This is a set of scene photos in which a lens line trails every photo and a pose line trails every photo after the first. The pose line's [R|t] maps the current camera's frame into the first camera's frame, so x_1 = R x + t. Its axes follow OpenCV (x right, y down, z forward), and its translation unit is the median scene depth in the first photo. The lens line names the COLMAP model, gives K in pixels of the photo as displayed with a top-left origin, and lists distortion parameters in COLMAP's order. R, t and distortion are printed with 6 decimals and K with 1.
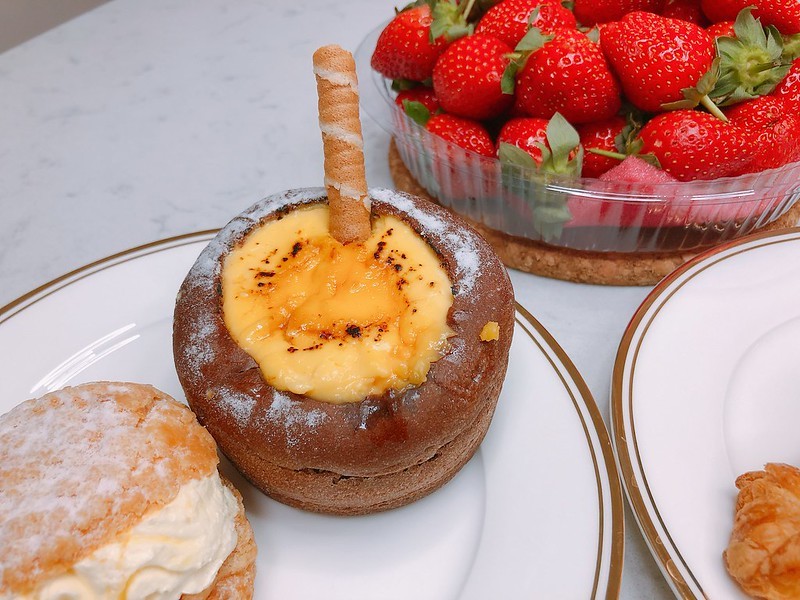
lens RADIAL K [[670.6, 0, 400.0], [0, 670.6, 300.0], [0, 0, 1]] dist [0.012635, -0.002508]
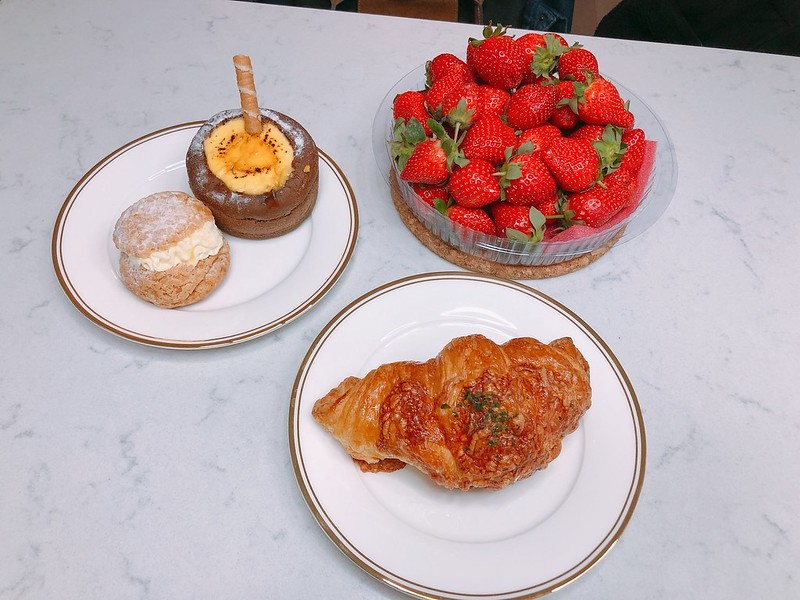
lens RADIAL K [[650.1, 0, 400.0], [0, 650.1, 300.0], [0, 0, 1]] dist [0.215156, -0.682775]
pose [[0.991795, -0.057664, 0.114091, 0.166495], [0.029596, 0.971813, 0.233890, -0.050244], [-0.124362, -0.228594, 0.965546, -1.776314]]
